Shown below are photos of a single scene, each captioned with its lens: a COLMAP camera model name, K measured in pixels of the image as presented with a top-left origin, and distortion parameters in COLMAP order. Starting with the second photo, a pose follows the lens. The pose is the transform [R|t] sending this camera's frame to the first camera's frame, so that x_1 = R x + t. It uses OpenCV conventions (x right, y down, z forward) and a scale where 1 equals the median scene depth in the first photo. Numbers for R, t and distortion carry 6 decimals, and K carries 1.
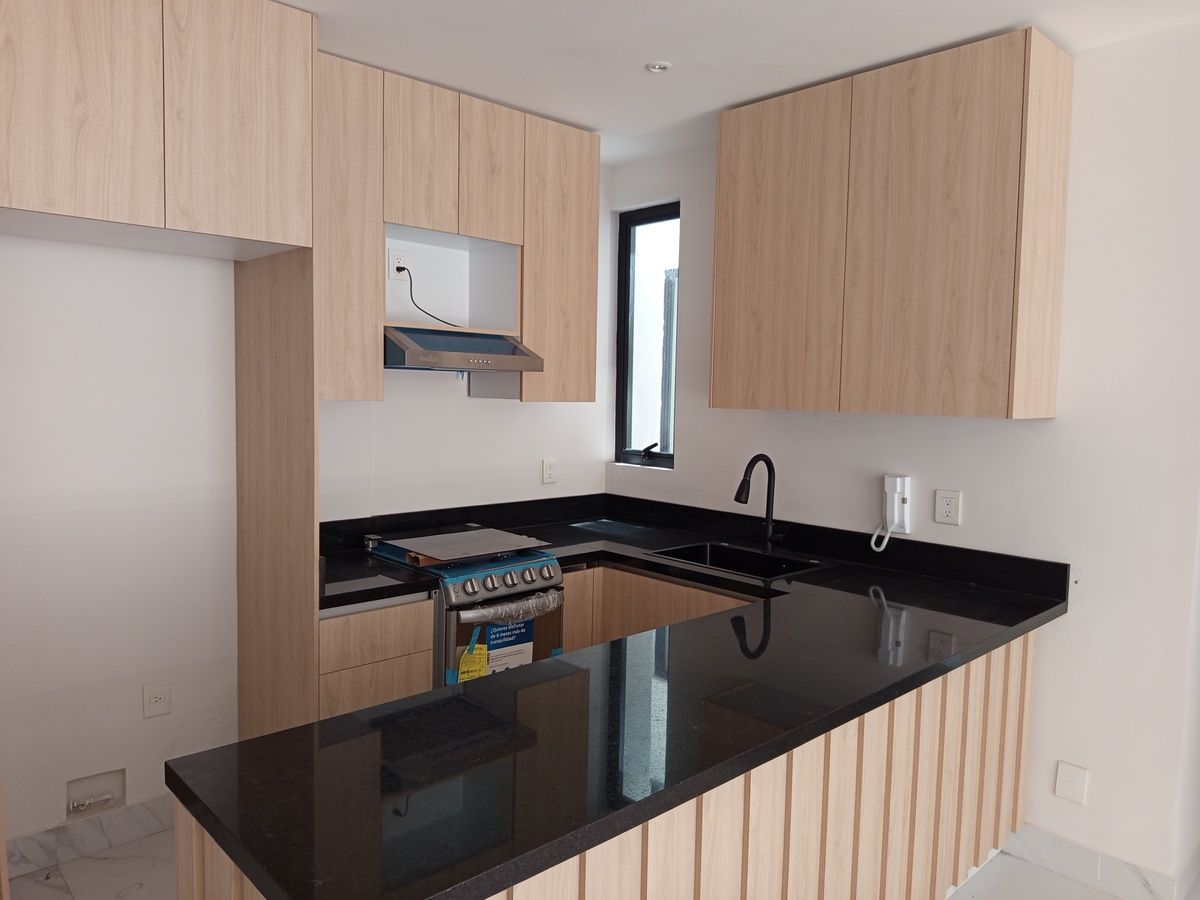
lens RADIAL K [[843.4, 0, 596.0], [0, 843.4, 446.6], [0, 0, 1]] dist [0.005564, -0.007059]
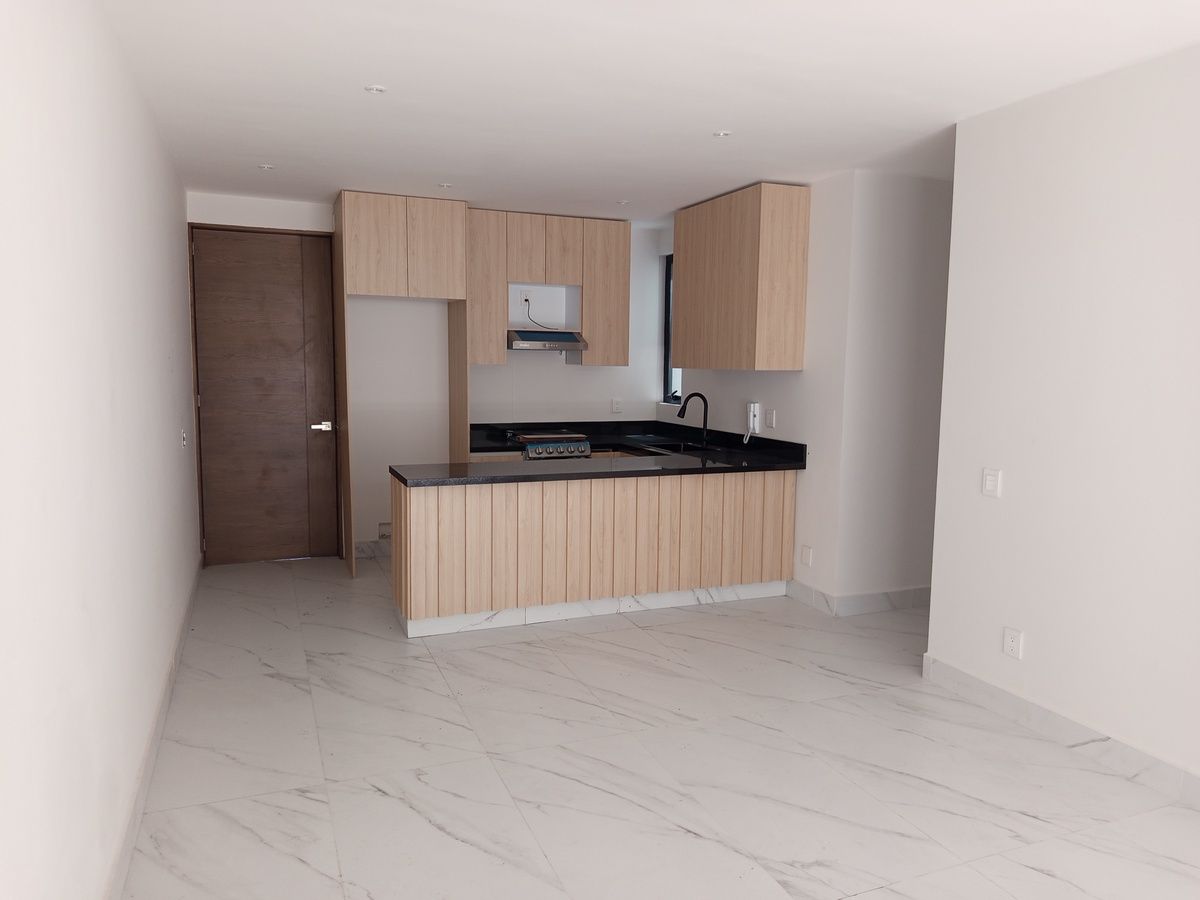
lens RADIAL K [[843.4, 0, 602.7], [0, 843.4, 451.6], [0, 0, 1]] dist [0.005564, -0.007059]
pose [[0.933786, 0.027862, -0.356746, 0.705458], [-0.016717, 0.999272, 0.034285, 0.082667], [0.357442, -0.026051, 0.933572, -0.870201]]
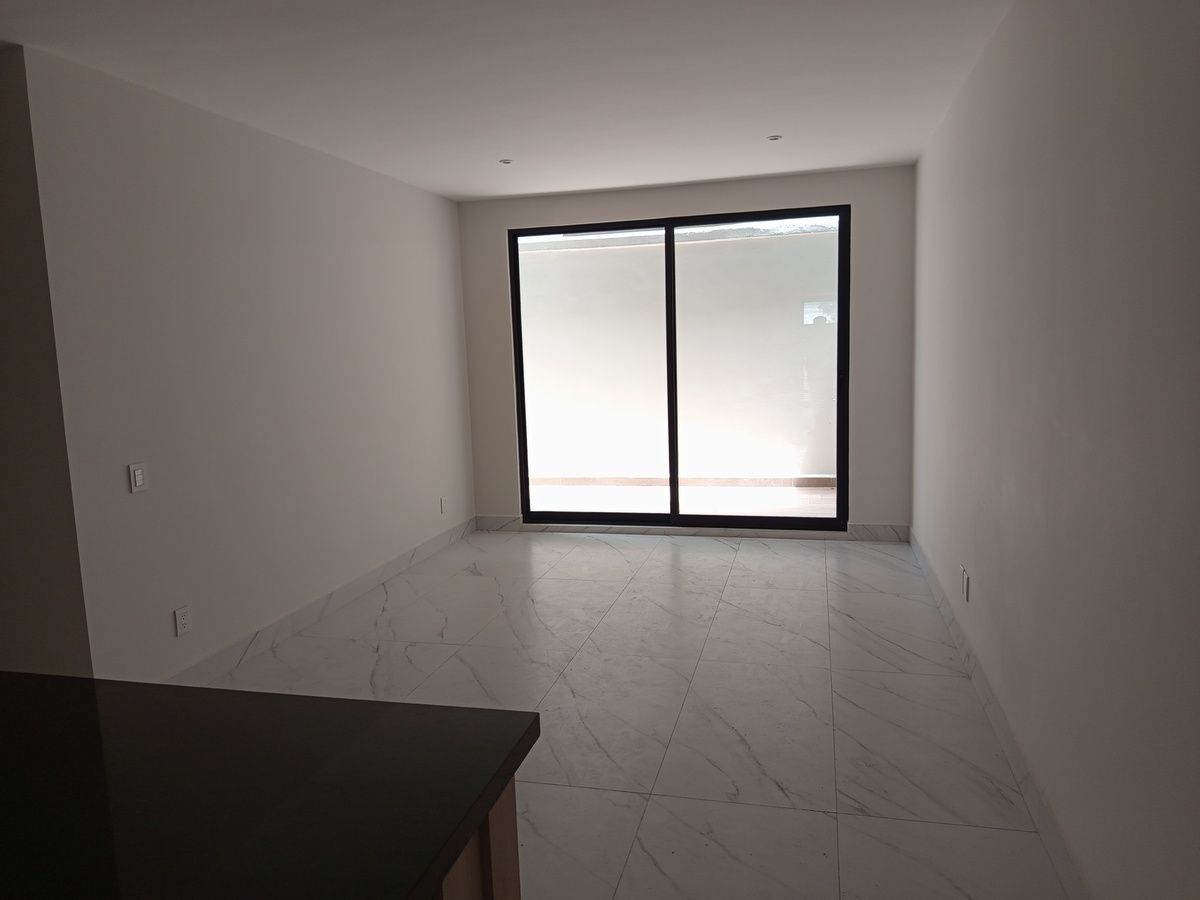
lens RADIAL K [[843.4, 0, 598.7], [0, 843.4, 447.7], [0, 0, 1]] dist [0.005564, -0.007059]
pose [[-0.537520, -0.103319, 0.836897, -1.372150], [0.078653, 0.981996, 0.171749, -0.105496], [-0.839575, 0.158143, -0.519716, 1.541881]]
